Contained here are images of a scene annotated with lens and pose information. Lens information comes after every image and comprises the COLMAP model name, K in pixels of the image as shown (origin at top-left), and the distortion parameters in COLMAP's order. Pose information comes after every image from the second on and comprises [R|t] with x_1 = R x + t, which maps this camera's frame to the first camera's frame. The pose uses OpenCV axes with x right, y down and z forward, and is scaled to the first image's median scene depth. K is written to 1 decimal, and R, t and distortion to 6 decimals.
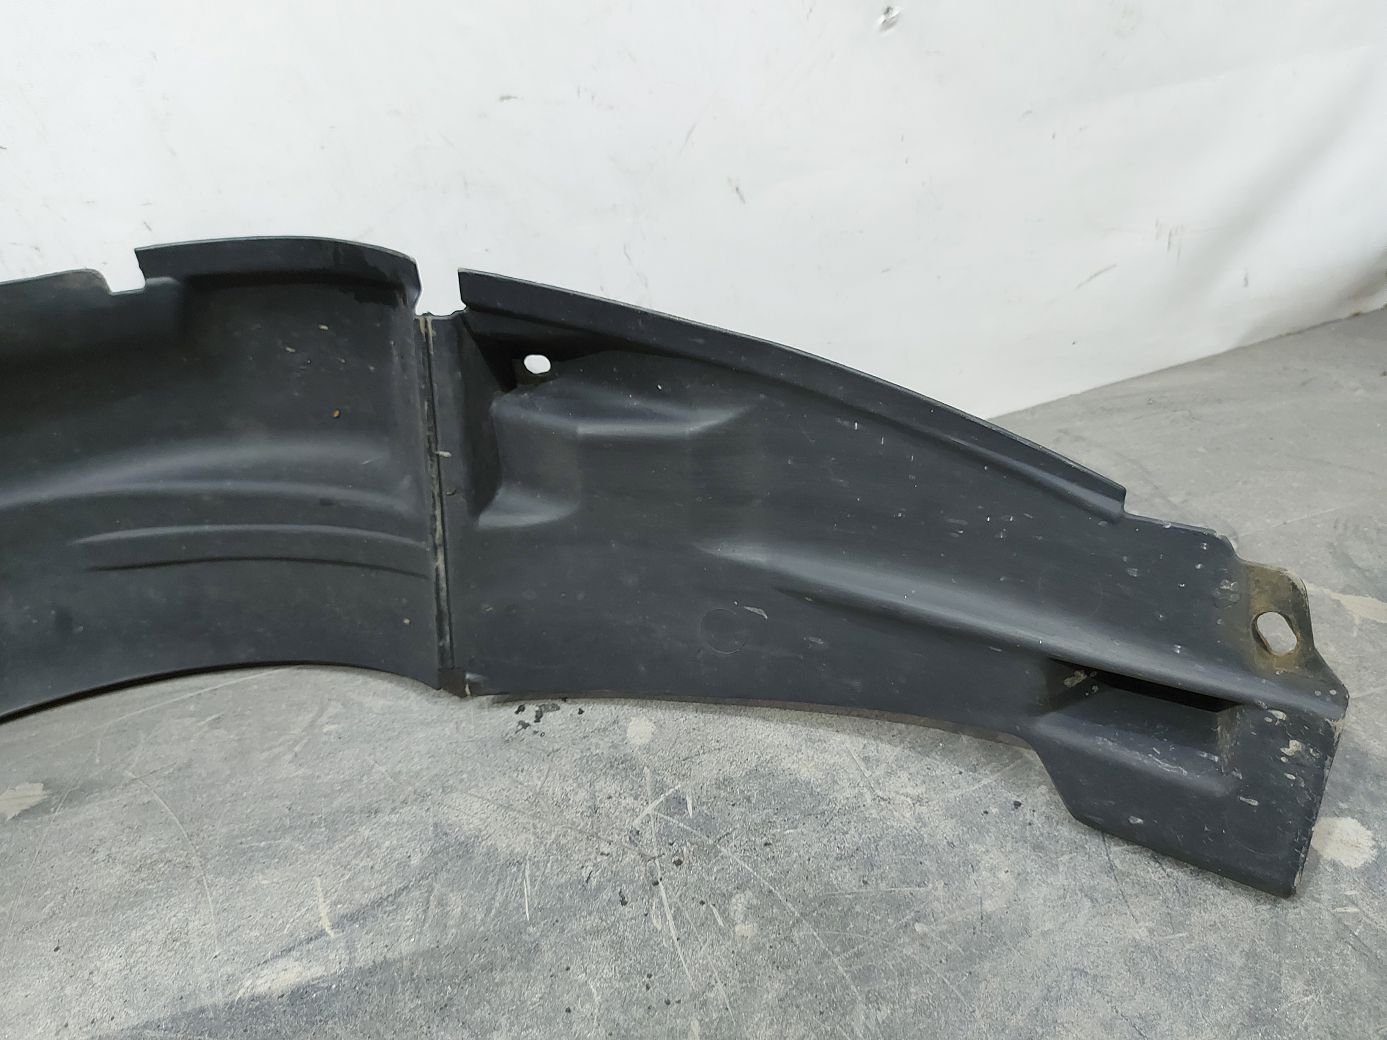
lens RADIAL K [[1040.3, 0, 692.6], [0, 1040.3, 497.3], [0, 0, 1]] dist [0.057322, -0.093234]
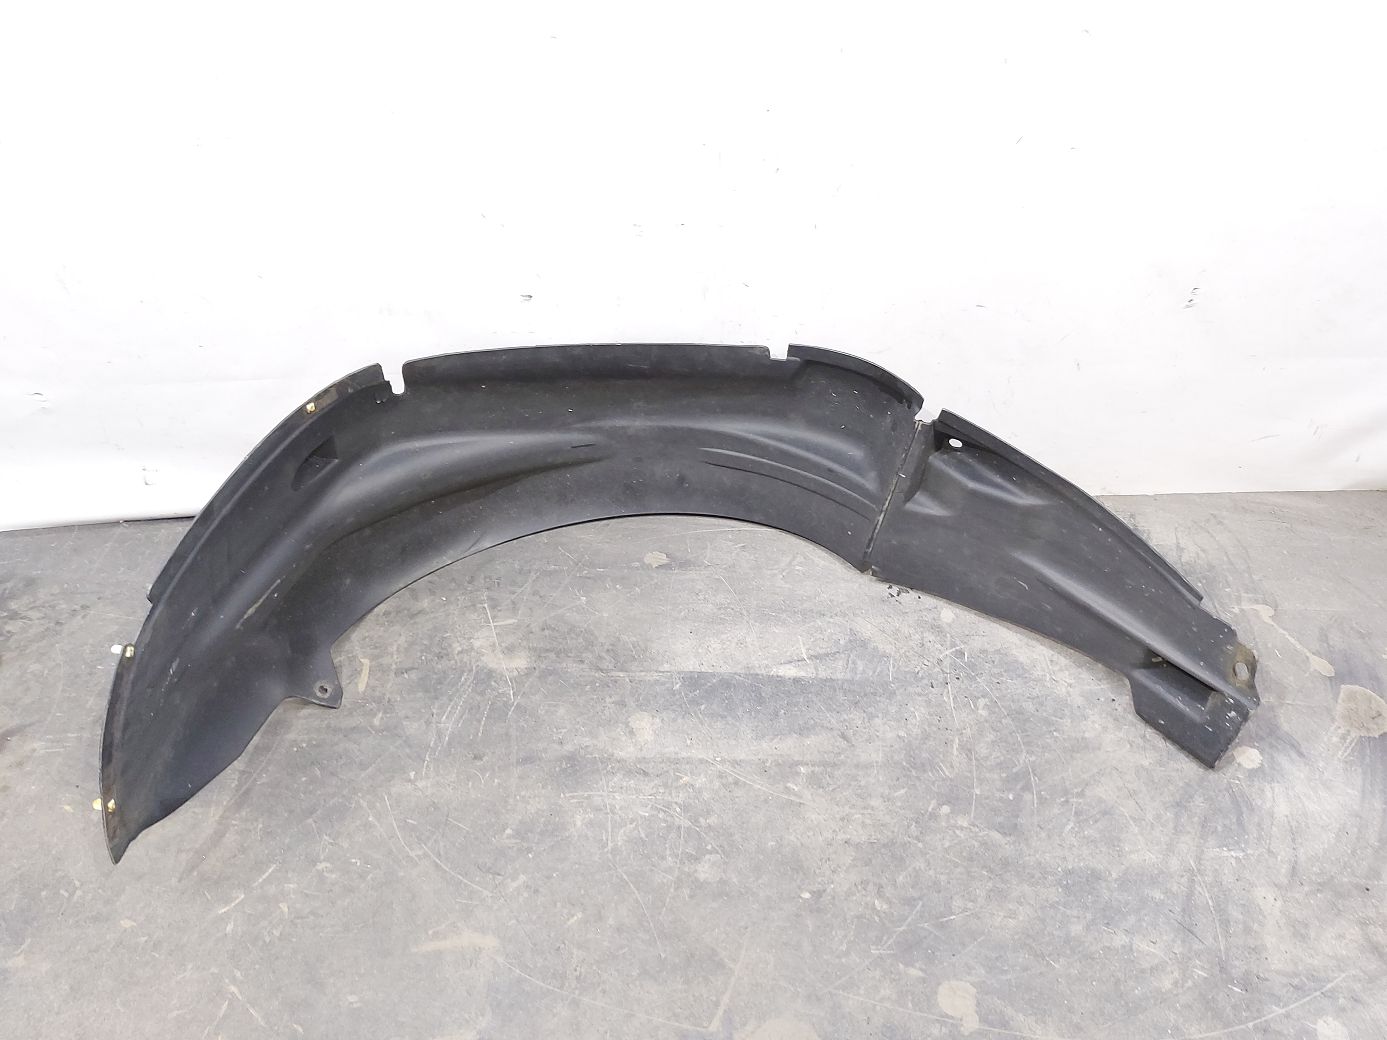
lens RADIAL K [[990.6, 0, 696.8], [0, 990.6, 521.3], [0, 0, 1]] dist [0.041634, -0.077778]
pose [[0.950445, 0.280396, -0.134288, -0.351442], [-0.243747, 0.940189, 0.237974, -0.349018], [0.192983, -0.193449, 0.961943, -1.123442]]
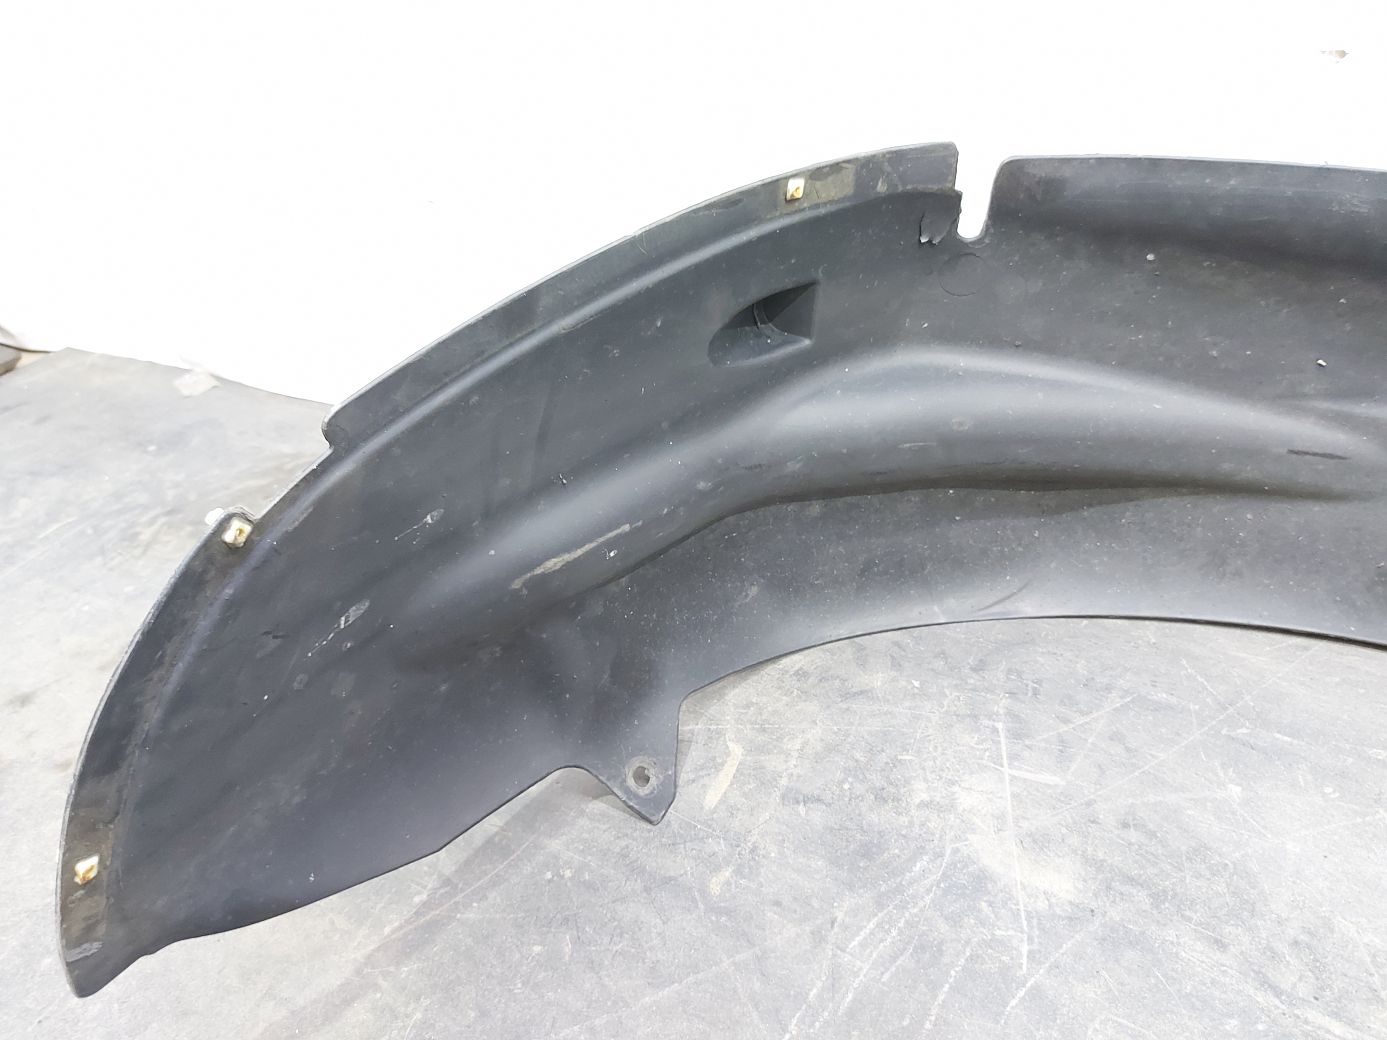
lens RADIAL K [[990.6, 0, 696.8], [0, 990.6, 521.3], [0, 0, 1]] dist [0.041634, -0.077778]
pose [[0.687514, 0.482159, -0.542999, -0.810758], [-0.410556, 0.874863, 0.257017, 0.157289], [0.598973, 0.046229, 0.799434, -0.126296]]
